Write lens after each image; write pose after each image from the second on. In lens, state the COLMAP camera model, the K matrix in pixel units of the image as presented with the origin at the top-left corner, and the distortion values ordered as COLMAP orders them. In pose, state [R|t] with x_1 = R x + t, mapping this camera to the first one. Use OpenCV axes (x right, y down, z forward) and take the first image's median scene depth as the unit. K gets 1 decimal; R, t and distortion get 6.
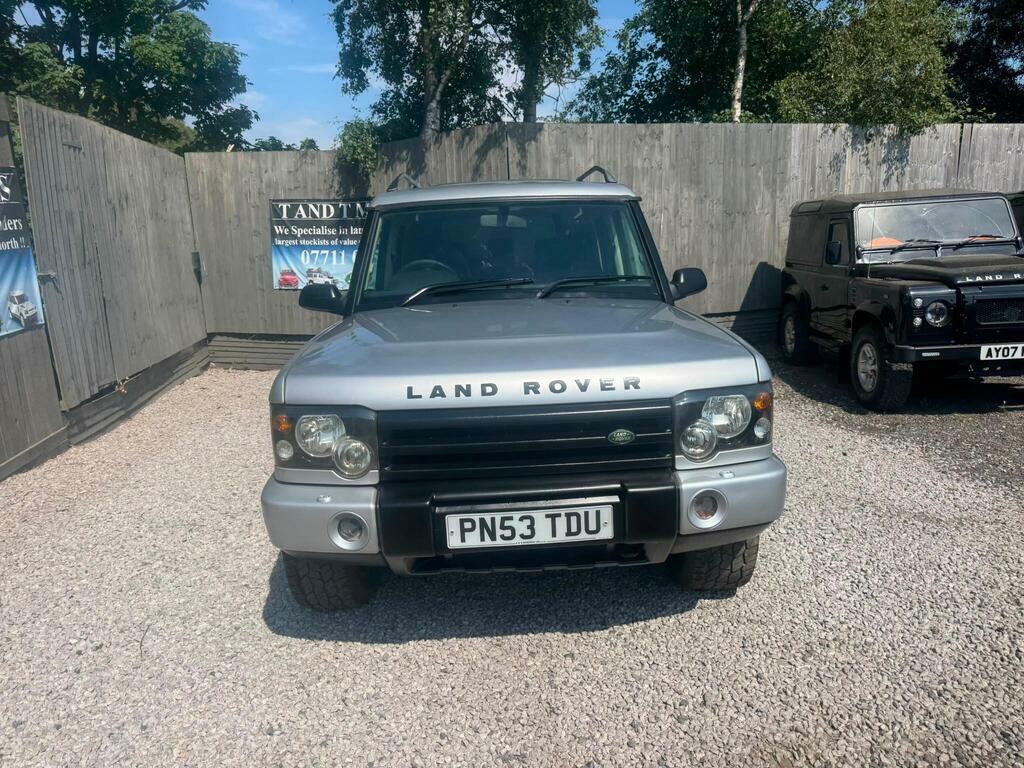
lens RADIAL K [[725.7, 0, 510.7], [0, 725.7, 385.9], [0, 0, 1]] dist [0.022243, -0.024081]
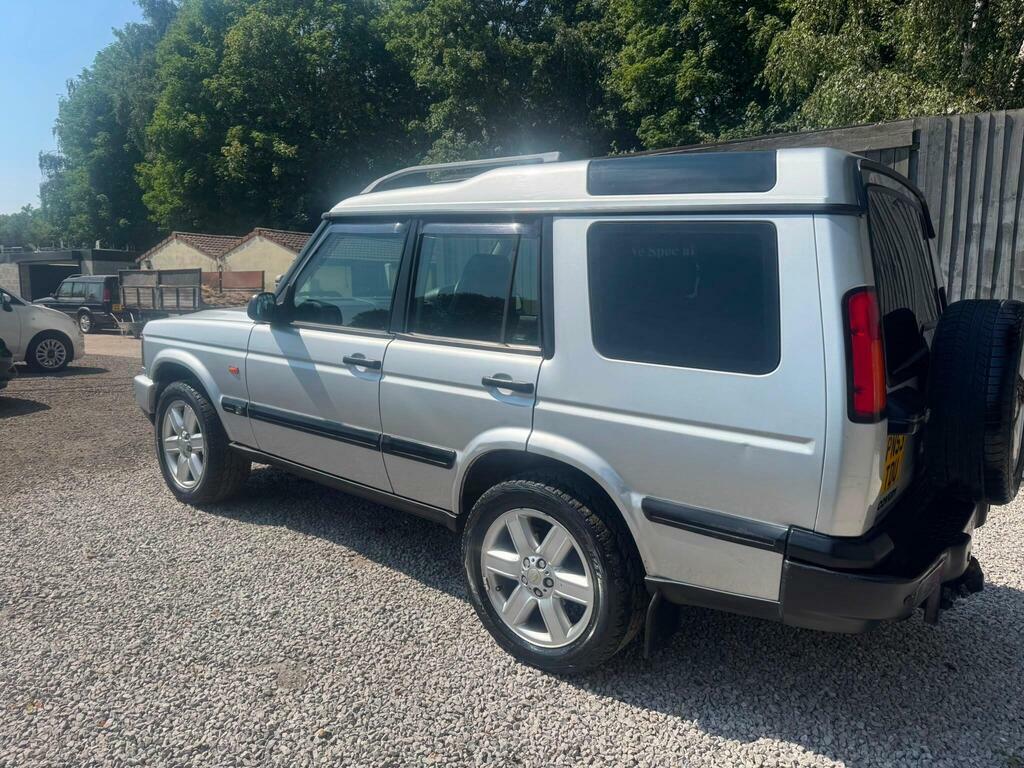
lens RADIAL K [[725.7, 0, 507.7], [0, 725.7, 377.2], [0, 0, 1]] dist [0.022243, -0.024081]
pose [[-0.640626, 0.132928, -0.756259, 0.427636], [-0.146149, 0.945788, 0.290044, -0.210615], [0.753816, 0.296336, -0.586469, 1.018495]]
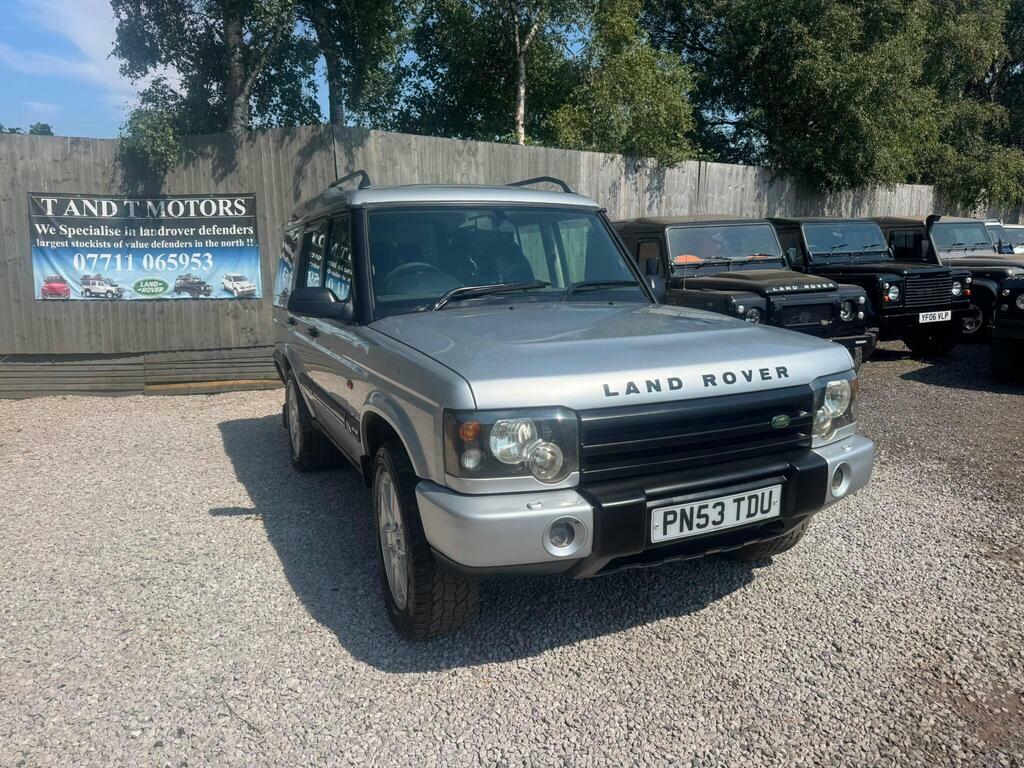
lens RADIAL K [[725.7, 0, 506.1], [0, 725.7, 386.4], [0, 0, 1]] dist [0.022243, -0.024081]
pose [[0.925199, -0.044684, 0.376843, -0.214588], [0.052261, 0.998584, -0.009901, 0.002316], [-0.375867, 0.028854, 0.926224, 0.047392]]
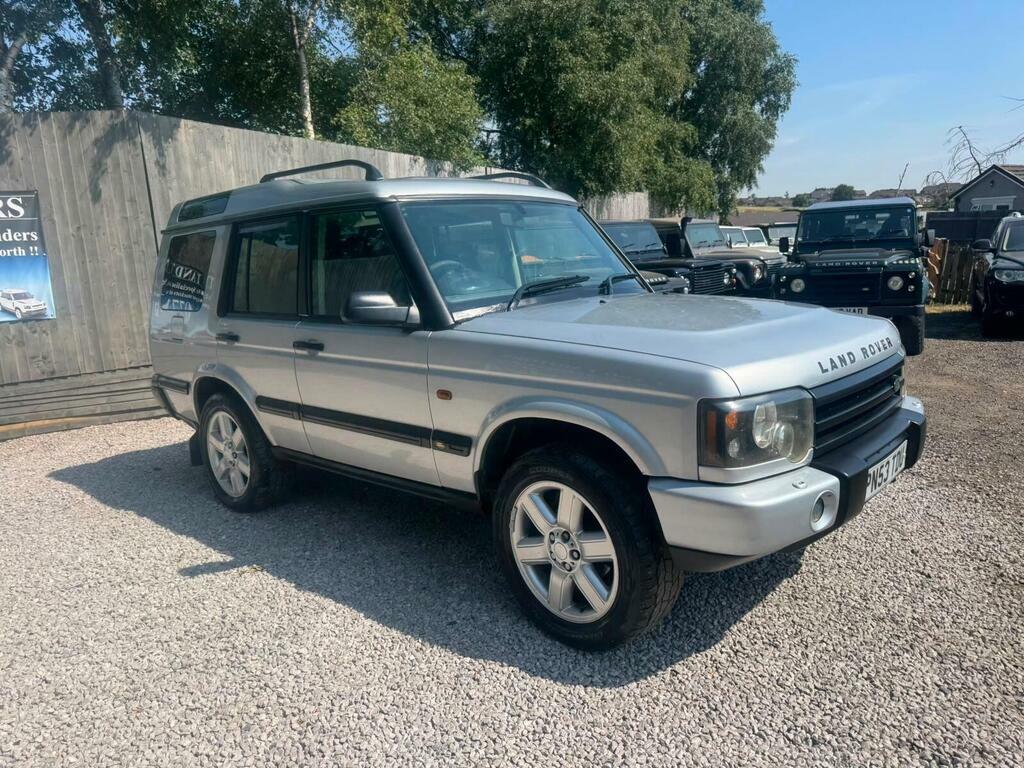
lens RADIAL K [[725.7, 0, 508.1], [0, 725.7, 392.3], [0, 0, 1]] dist [0.022243, -0.024081]
pose [[0.708385, -0.124961, 0.694677, -0.399595], [0.146459, 0.988806, 0.028521, -0.017280], [-0.690464, 0.081538, 0.718757, 0.190408]]
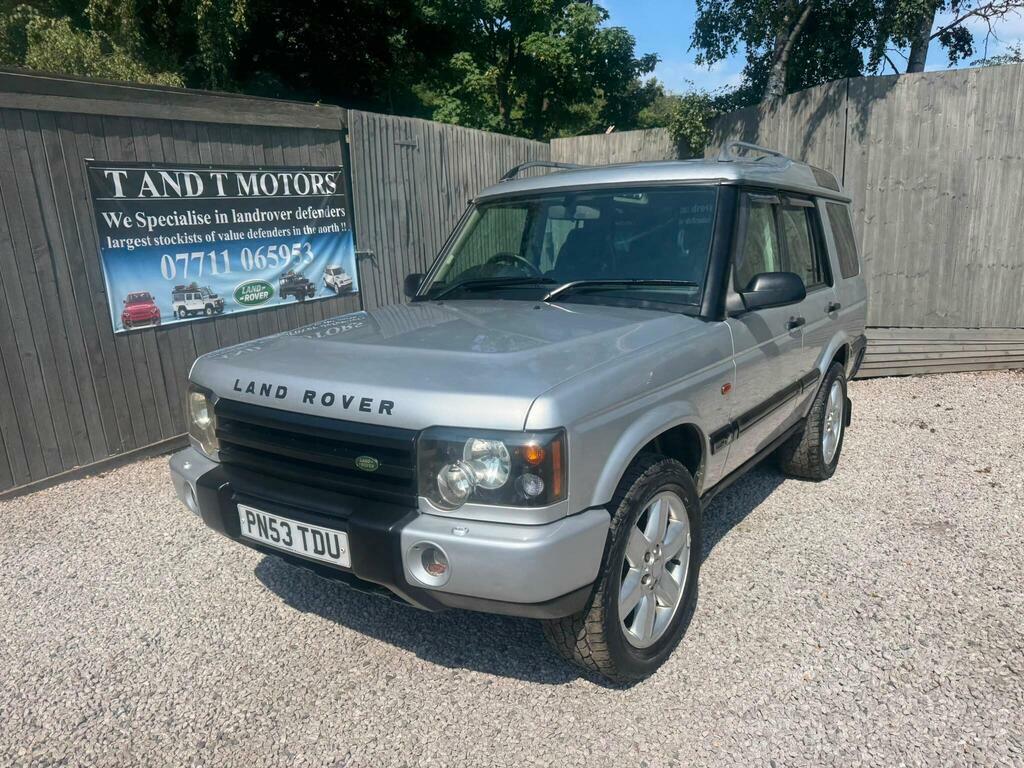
lens RADIAL K [[725.7, 0, 516.7], [0, 725.7, 390.4], [0, 0, 1]] dist [0.022243, -0.024081]
pose [[0.804051, 0.137040, -0.578552, 0.277358], [-0.112299, 0.990564, 0.078563, -0.038675], [0.583859, 0.001802, 0.811853, 0.123053]]
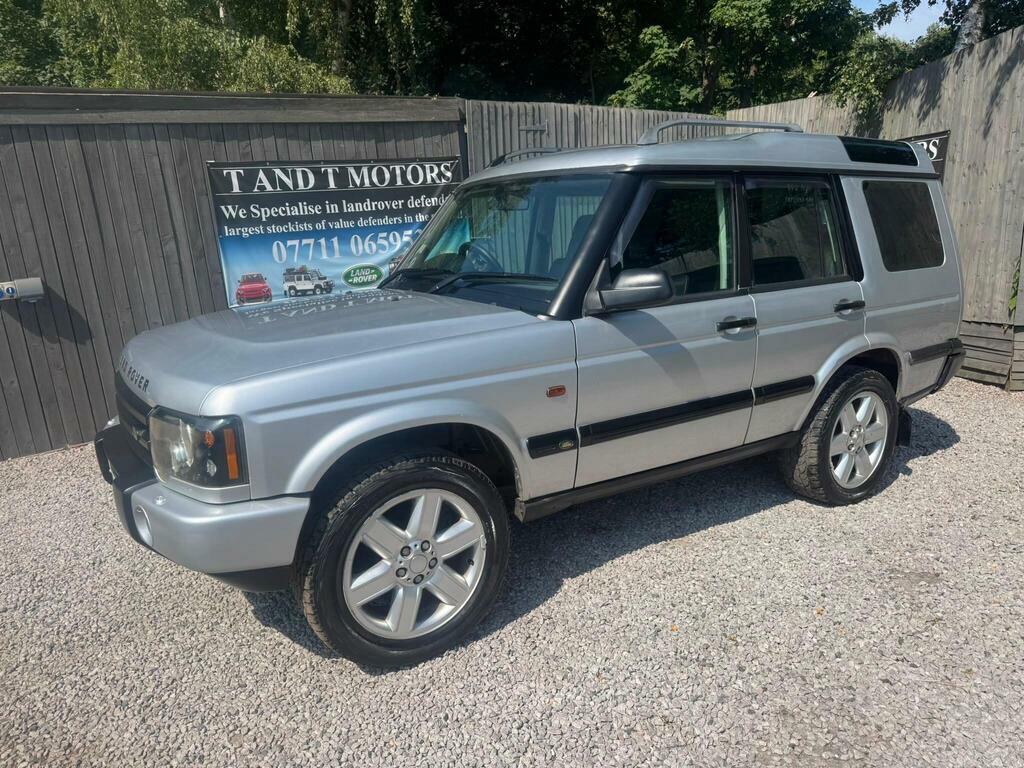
lens RADIAL K [[725.7, 0, 517.6], [0, 725.7, 392.5], [0, 0, 1]] dist [0.022243, -0.024081]
pose [[0.537048, 0.205573, -0.818119, 0.441722], [-0.138636, 0.978173, 0.154784, -0.077462], [0.832082, 0.030294, 0.553825, 0.294242]]
